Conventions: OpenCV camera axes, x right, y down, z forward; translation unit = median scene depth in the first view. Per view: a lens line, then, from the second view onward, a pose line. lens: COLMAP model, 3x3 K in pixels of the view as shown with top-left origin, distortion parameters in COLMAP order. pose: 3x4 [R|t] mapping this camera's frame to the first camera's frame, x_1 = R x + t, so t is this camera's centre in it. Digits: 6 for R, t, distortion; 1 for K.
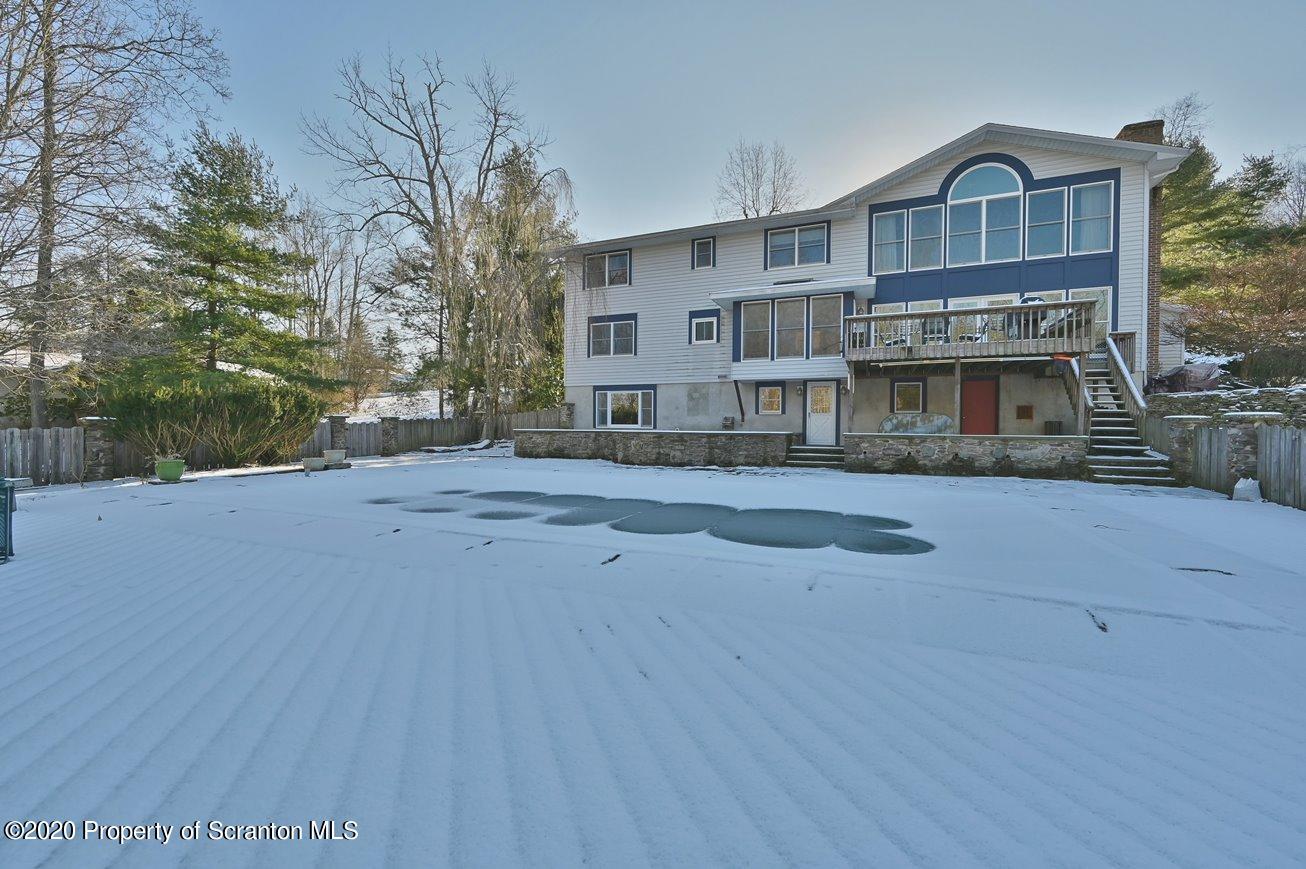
lens RADIAL K [[509.1, 0, 658.7], [0, 509.1, 433.4], [0, 0, 1]] dist [-0.000431, 0.000152]
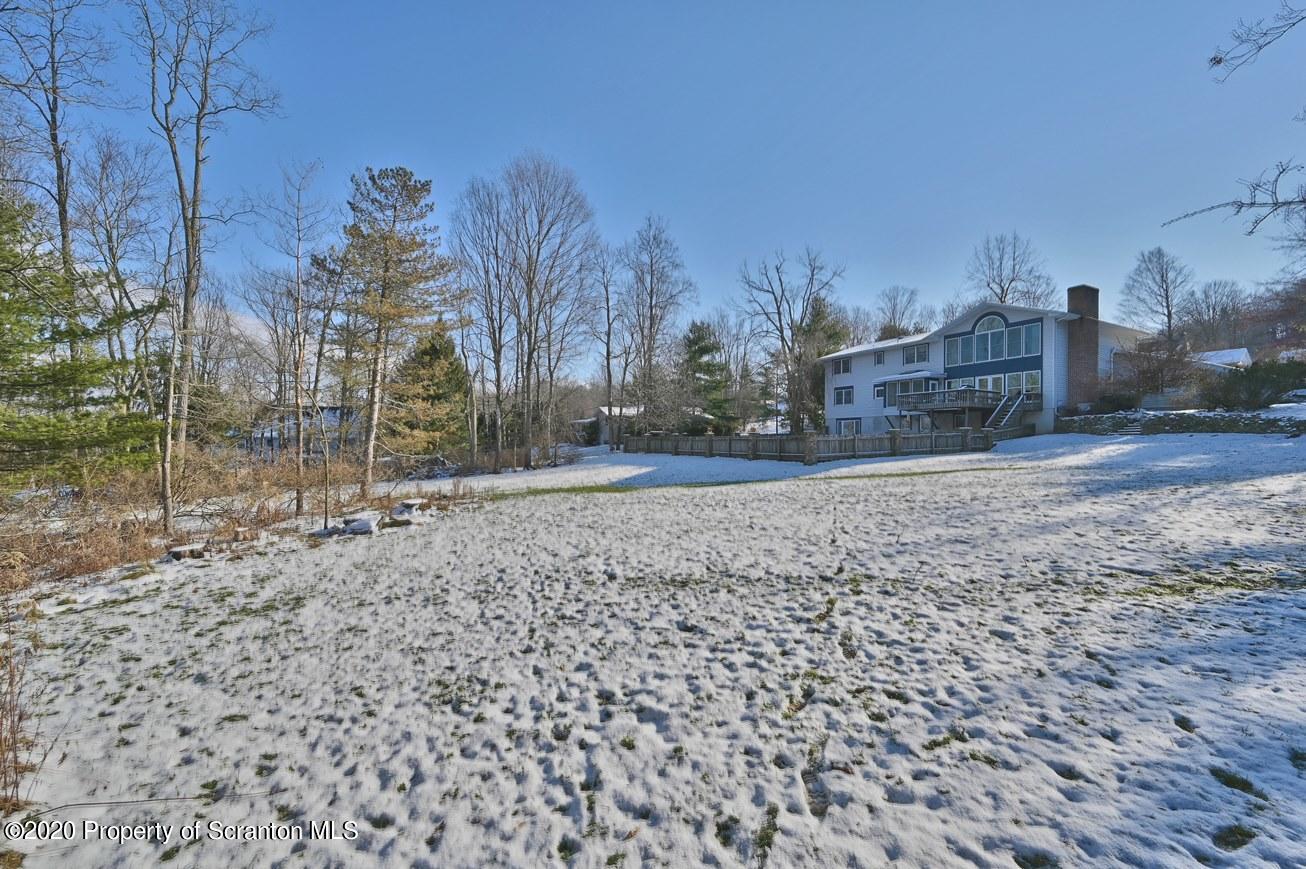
lens RADIAL K [[511.9, 0, 661.6], [0, 511.9, 433.9], [0, 0, 1]] dist [-0.000318, 0.000585]
pose [[0.765087, -0.010194, -0.643847, 0.747308], [-0.010944, 0.999524, -0.028830, 0.049163], [0.643834, 0.029103, 0.764611, -1.236553]]
